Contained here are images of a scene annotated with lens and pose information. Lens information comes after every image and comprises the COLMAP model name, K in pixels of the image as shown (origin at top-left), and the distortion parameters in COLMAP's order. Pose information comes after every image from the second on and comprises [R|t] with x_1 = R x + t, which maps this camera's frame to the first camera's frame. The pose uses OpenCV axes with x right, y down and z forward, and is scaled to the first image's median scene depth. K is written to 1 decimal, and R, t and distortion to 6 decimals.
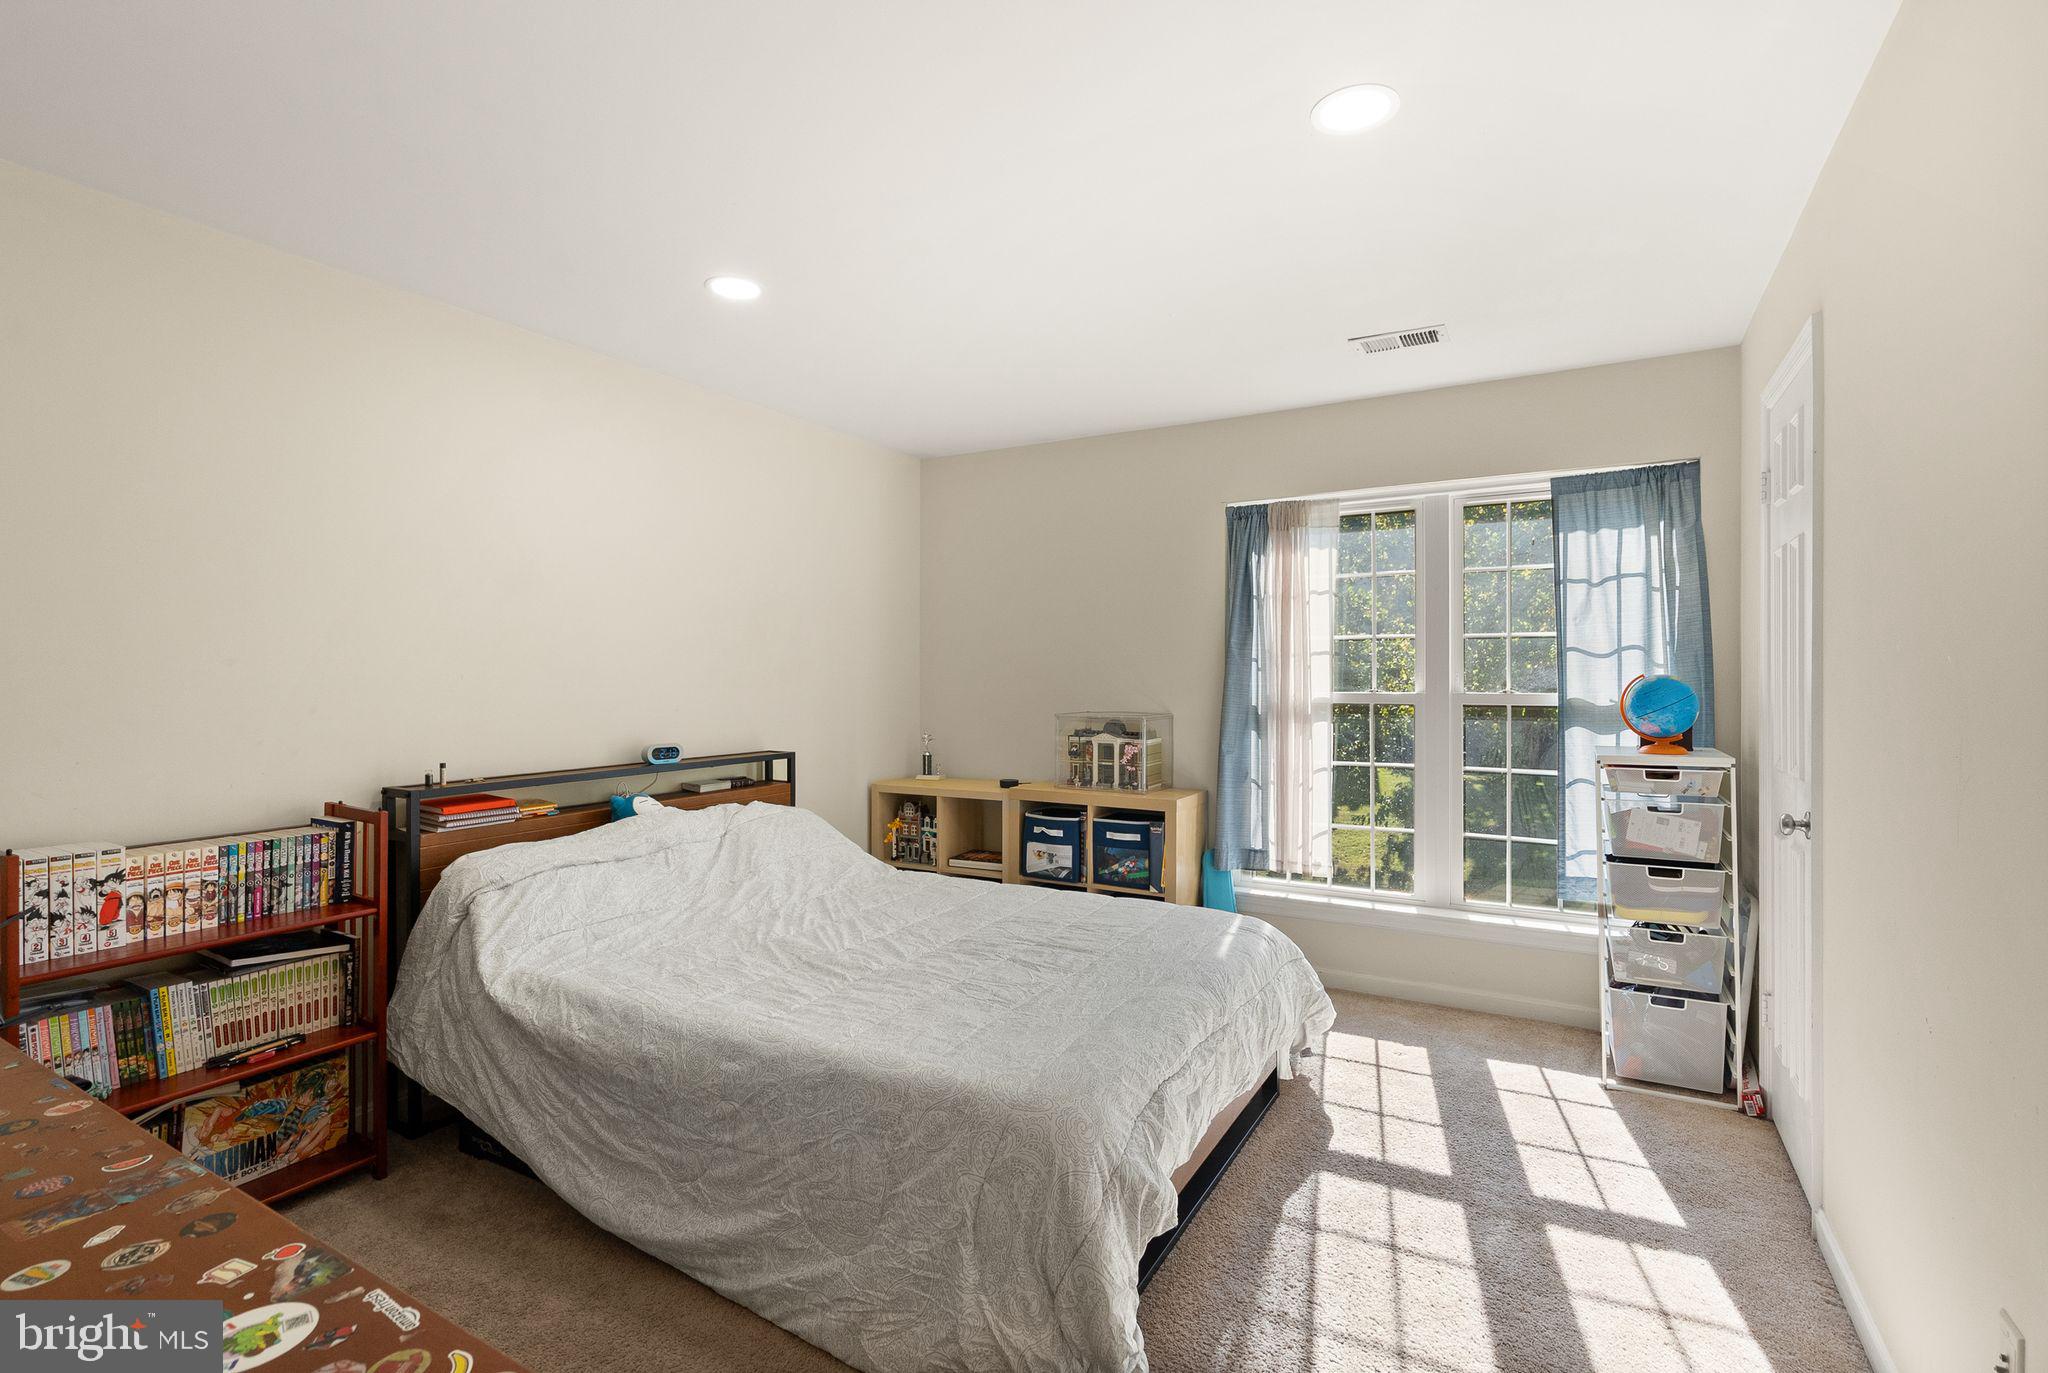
lens RADIAL K [[967.9, 0, 1045.5], [0, 967.9, 684.8], [0, 0, 1]] dist [-0.008100, 0.002207]
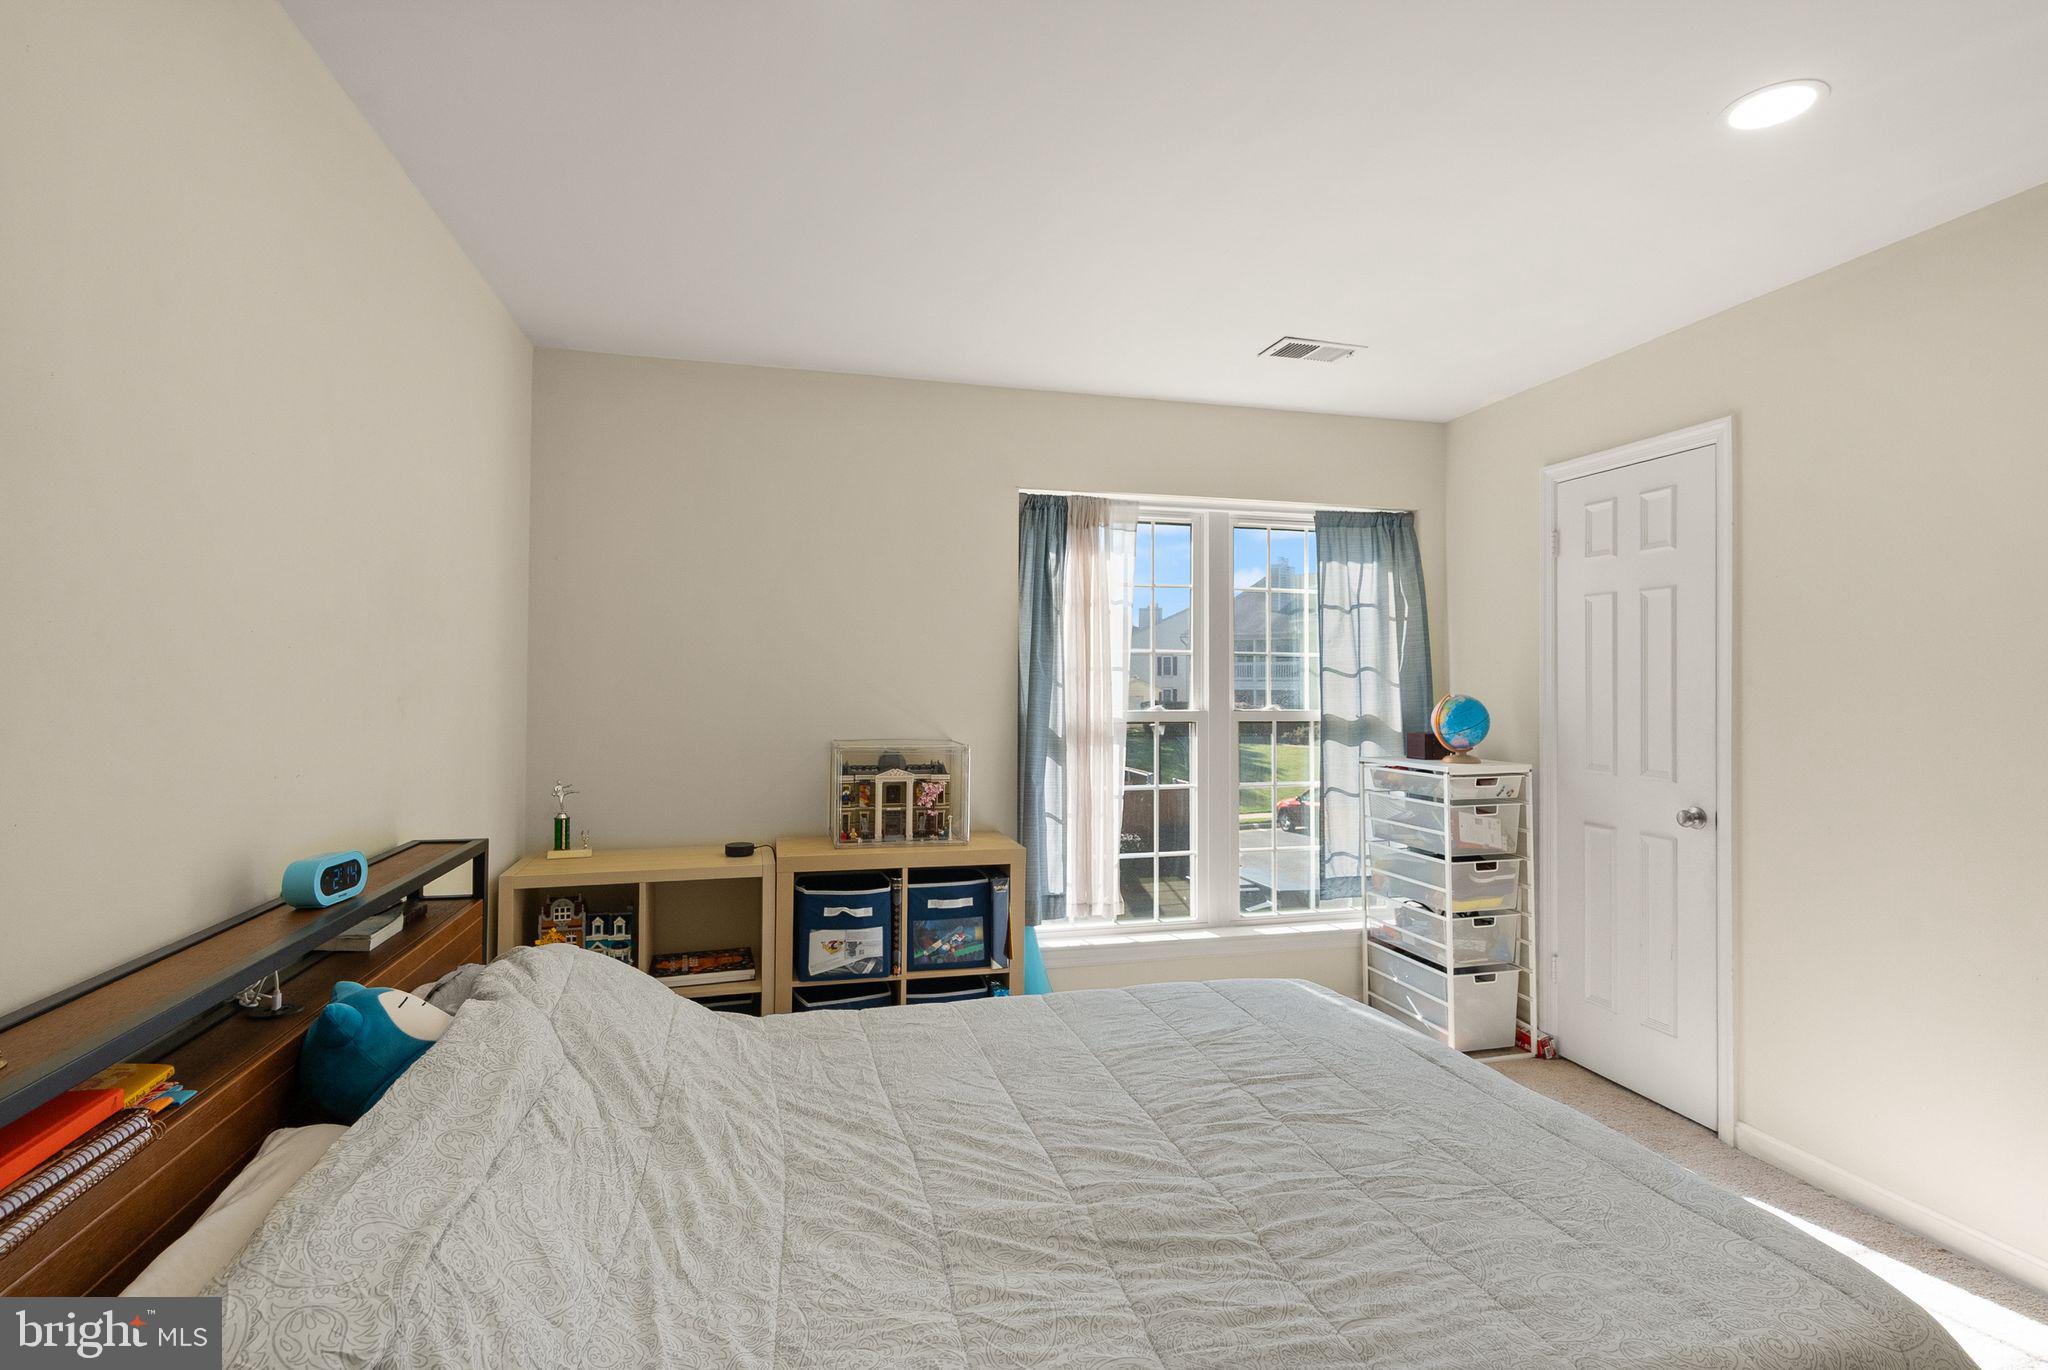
lens RADIAL K [[967.9, 0, 1026.6], [0, 967.9, 675.6], [0, 0, 1]] dist [-0.008100, 0.002207]
pose [[0.715965, 0.011139, 0.698047, -0.408669], [0.000453, 0.999865, -0.016420, -0.010543], [-0.698136, 0.012072, 0.715863, 0.403772]]
